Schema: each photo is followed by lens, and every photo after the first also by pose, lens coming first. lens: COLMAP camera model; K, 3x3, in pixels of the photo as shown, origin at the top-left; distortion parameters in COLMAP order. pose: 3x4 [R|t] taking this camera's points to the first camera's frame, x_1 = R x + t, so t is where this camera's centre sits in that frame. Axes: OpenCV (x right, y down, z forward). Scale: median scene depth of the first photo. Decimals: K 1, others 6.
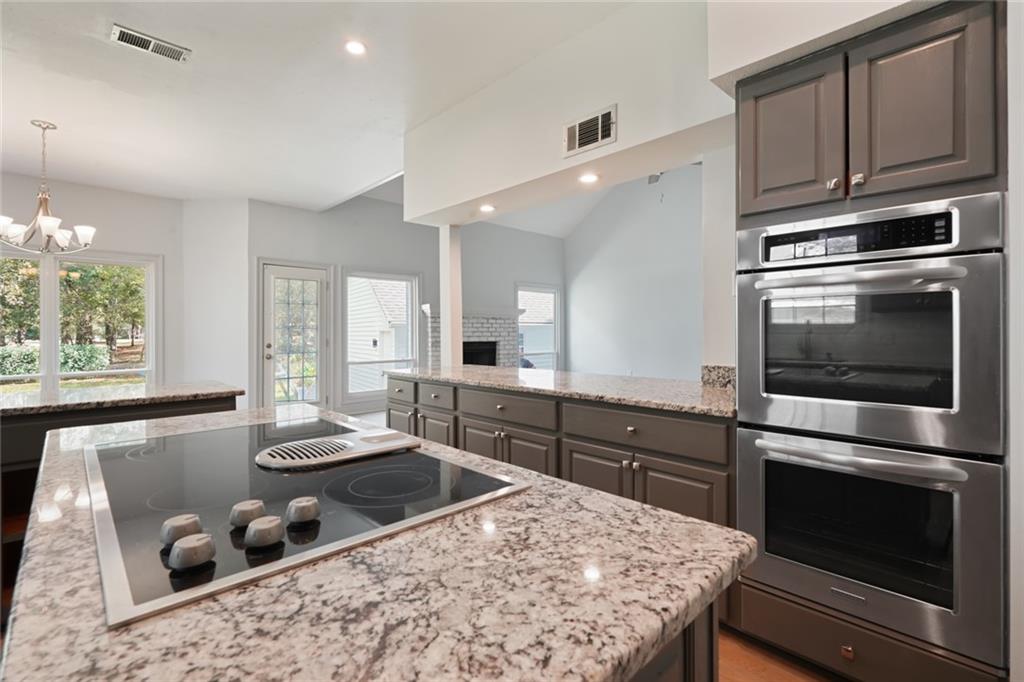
lens RADIAL K [[465.0, 0, 516.9], [0, 465.0, 332.8], [0, 0, 1]] dist [0.015668, 0.000213]
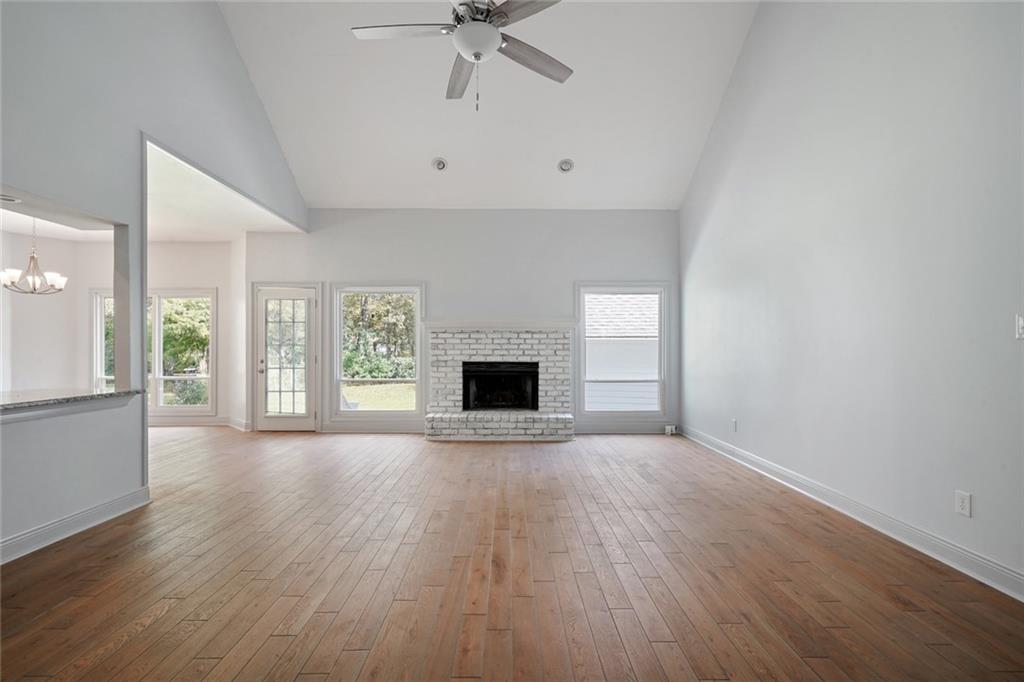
lens RADIAL K [[465.0, 0, 512.1], [0, 465.0, 348.1], [0, 0, 1]] dist [0.015668, 0.000213]
pose [[0.725962, 0.001349, -0.687733, 0.463793], [-0.006060, 0.999972, -0.004434, -0.000989], [0.687708, 0.007387, 0.725950, 0.424418]]
